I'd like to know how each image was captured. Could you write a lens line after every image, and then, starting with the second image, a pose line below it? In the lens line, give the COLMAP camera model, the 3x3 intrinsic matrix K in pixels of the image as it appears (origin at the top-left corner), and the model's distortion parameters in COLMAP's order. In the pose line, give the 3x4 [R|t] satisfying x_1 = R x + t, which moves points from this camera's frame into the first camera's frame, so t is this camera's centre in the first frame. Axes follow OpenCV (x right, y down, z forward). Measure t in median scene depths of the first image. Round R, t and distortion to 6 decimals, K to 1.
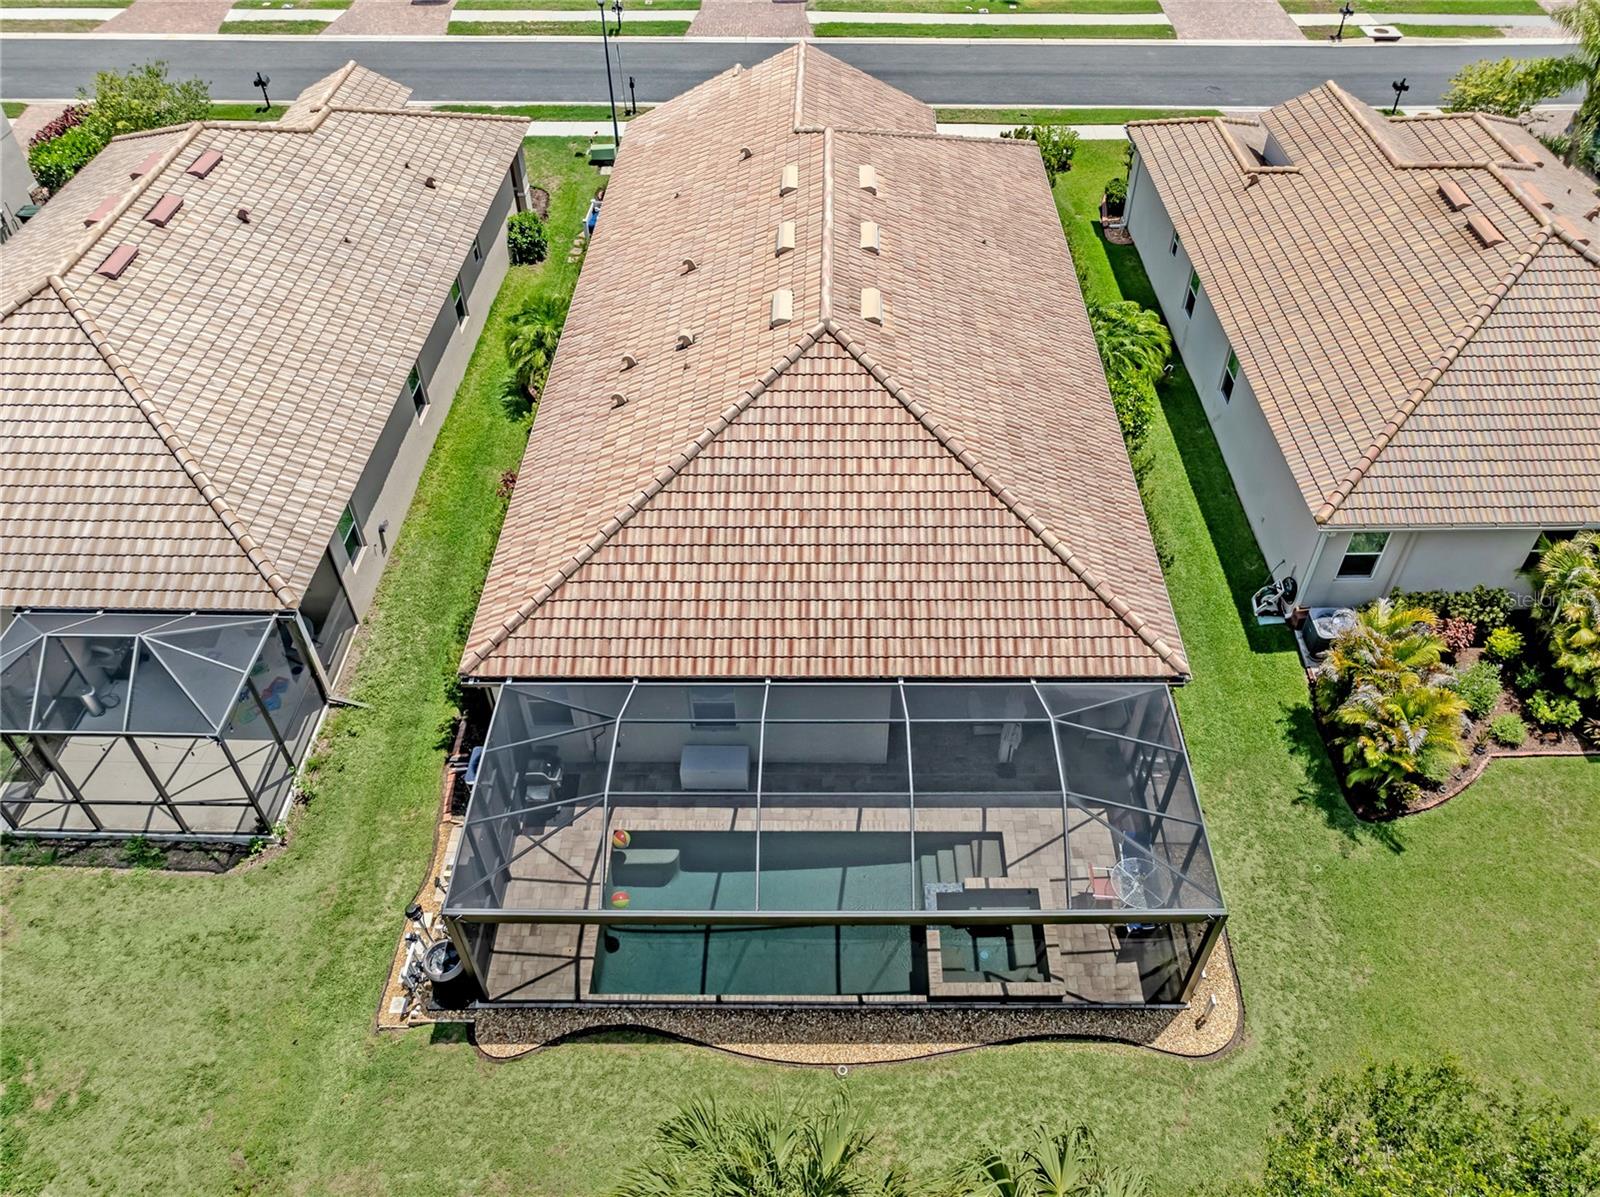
lens RADIAL K [[1163.3, 0, 828.1], [0, 1163.3, 535.1], [0, 0, 1]] dist [-0.007179, -0.006058]
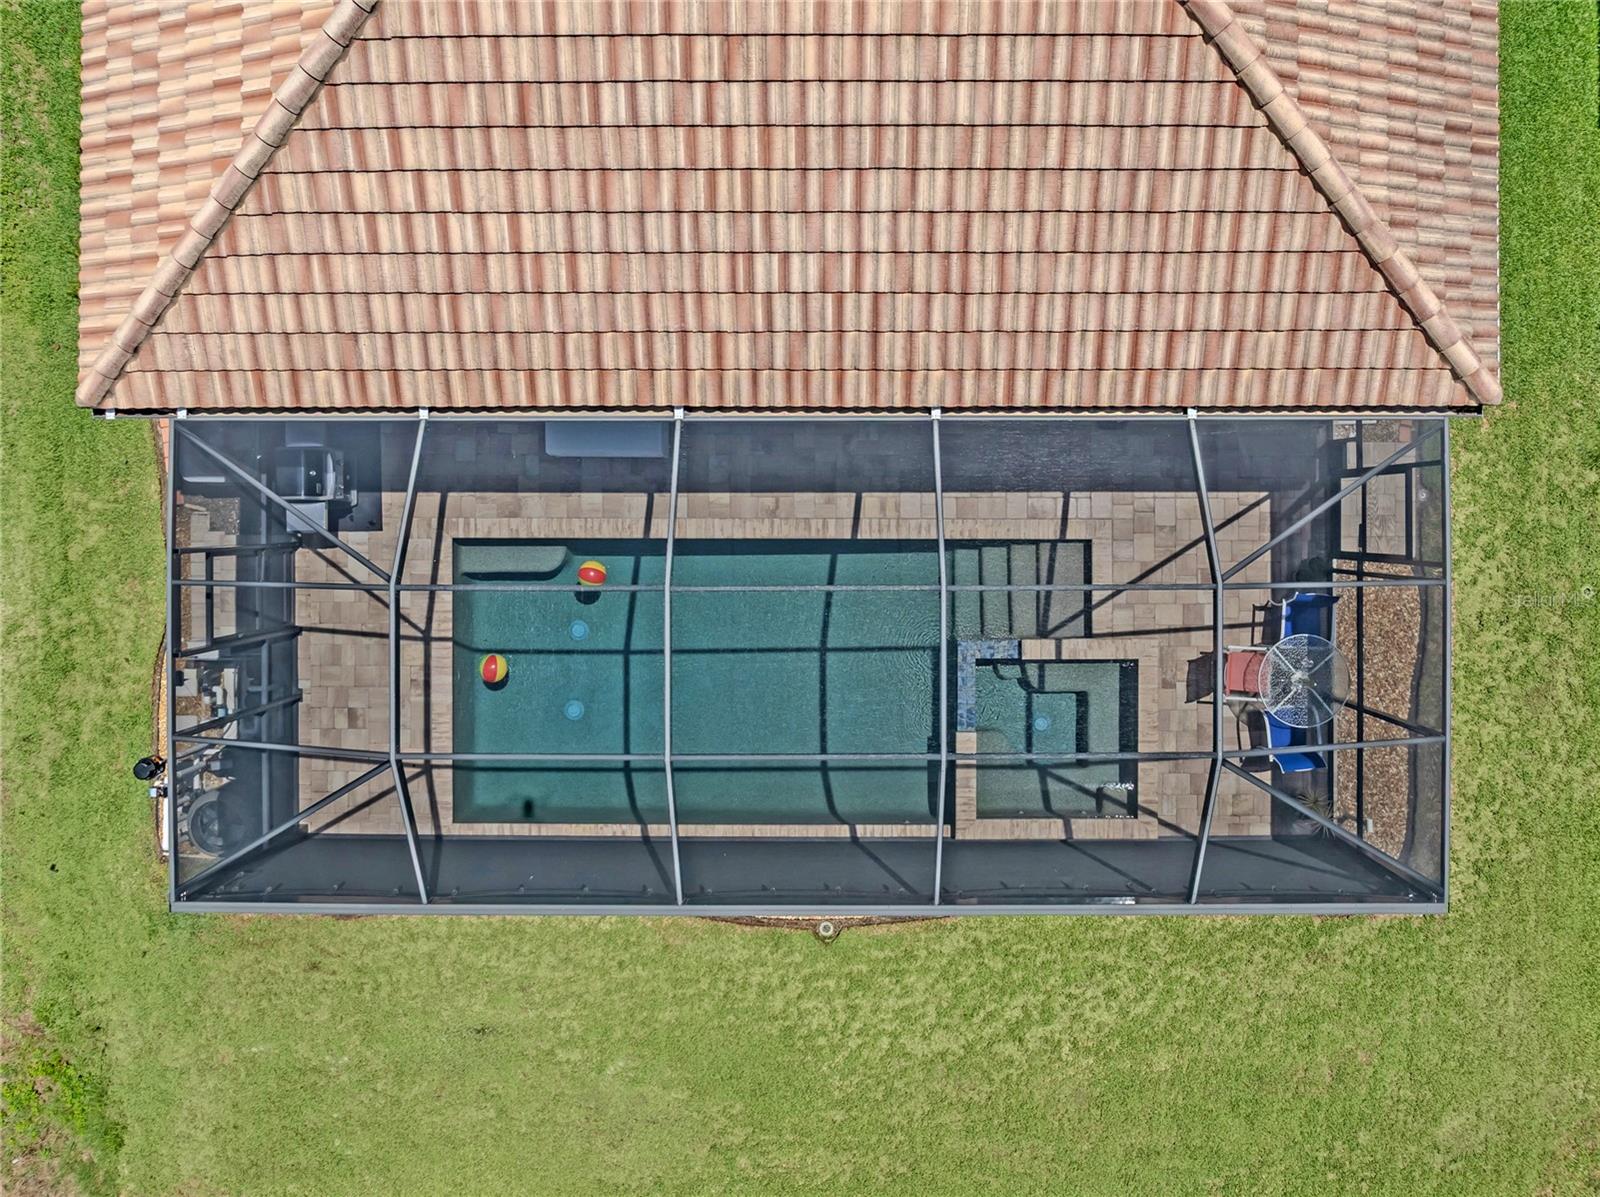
lens RADIAL K [[1358.7, 0, 836.7], [0, 1358.7, 598.3], [0, 0, 1]] dist [-0.025487, 0.002849]
pose [[0.999989, -0.003668, -0.003041, 0.019608], [0.004726, 0.682072, 0.731269, -0.253189], [-0.000607, -0.731275, 0.682082, 0.517980]]
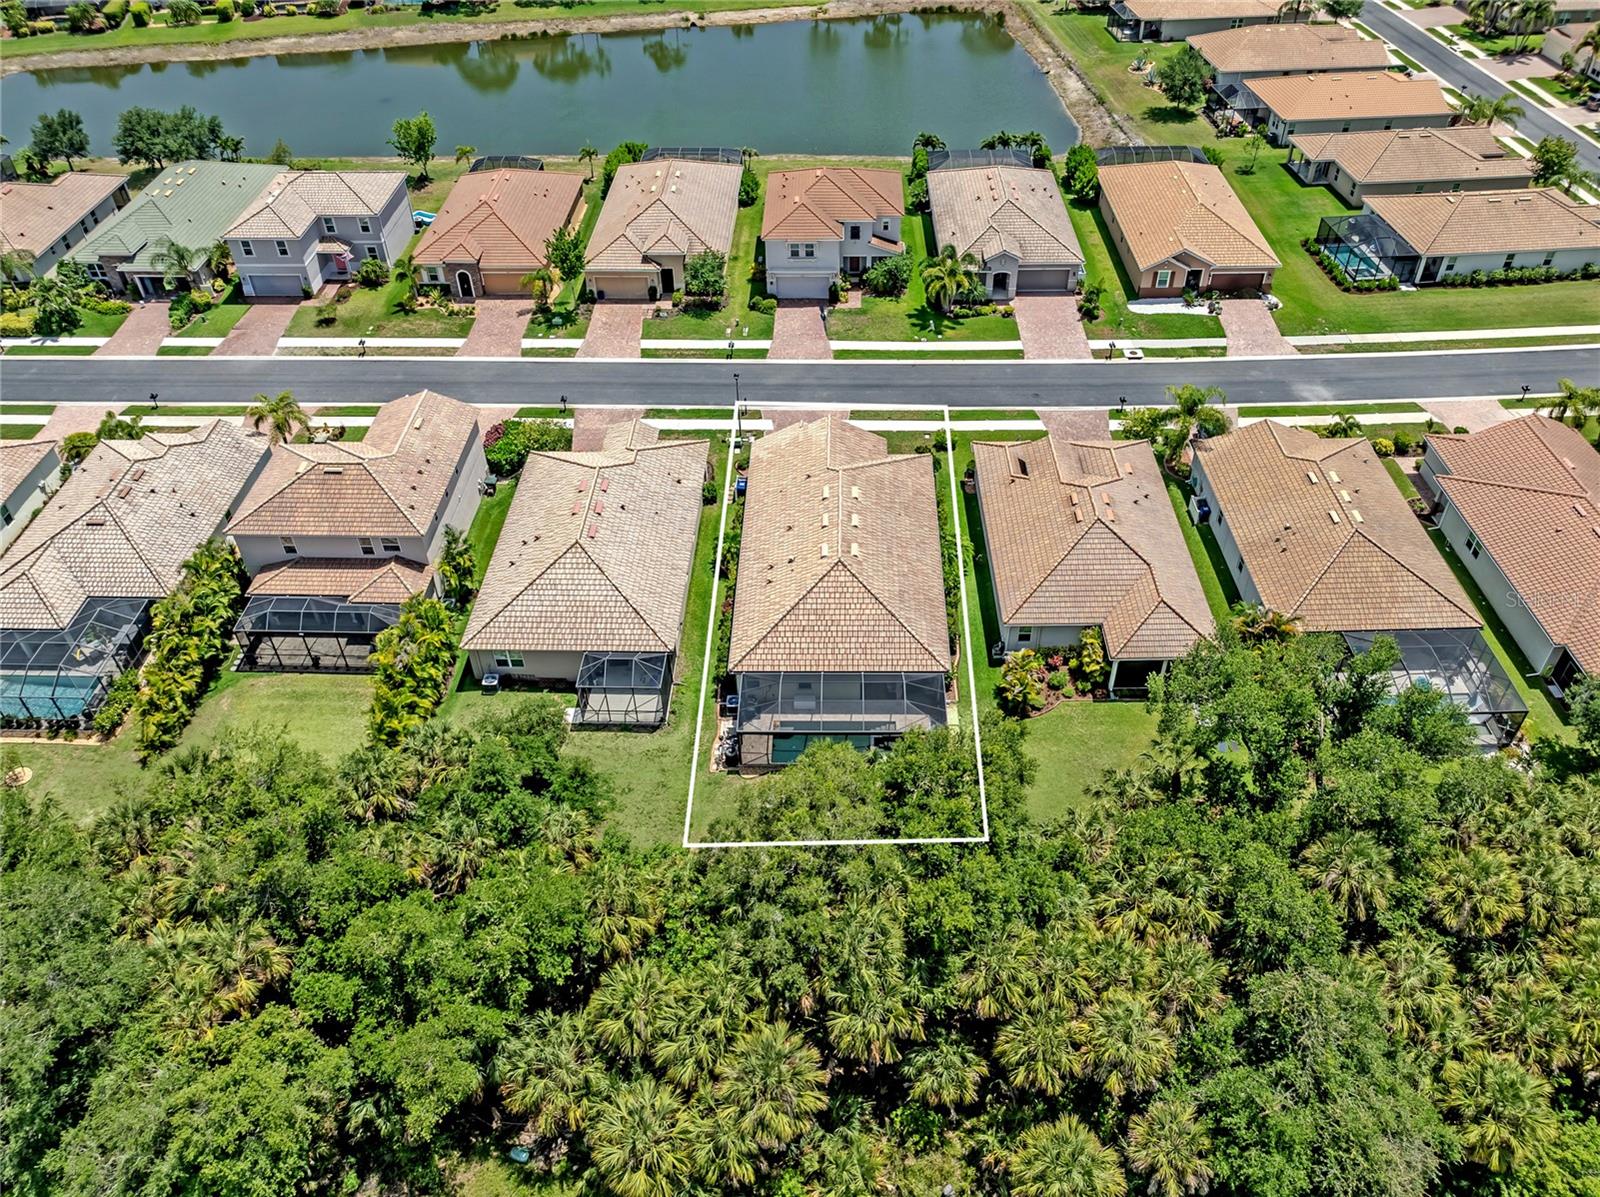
lens RADIAL K [[1107.8, 0, 800.0], [0, 1107.8, 598.5], [0, 0, 1]] dist [-0.002245, -0.000530]
pose [[0.999154, -0.002227, -0.041055, 0.014583], [0.002132, 0.999995, -0.002341, -0.076516], [0.041060, 0.002252, 0.999154, -2.108861]]
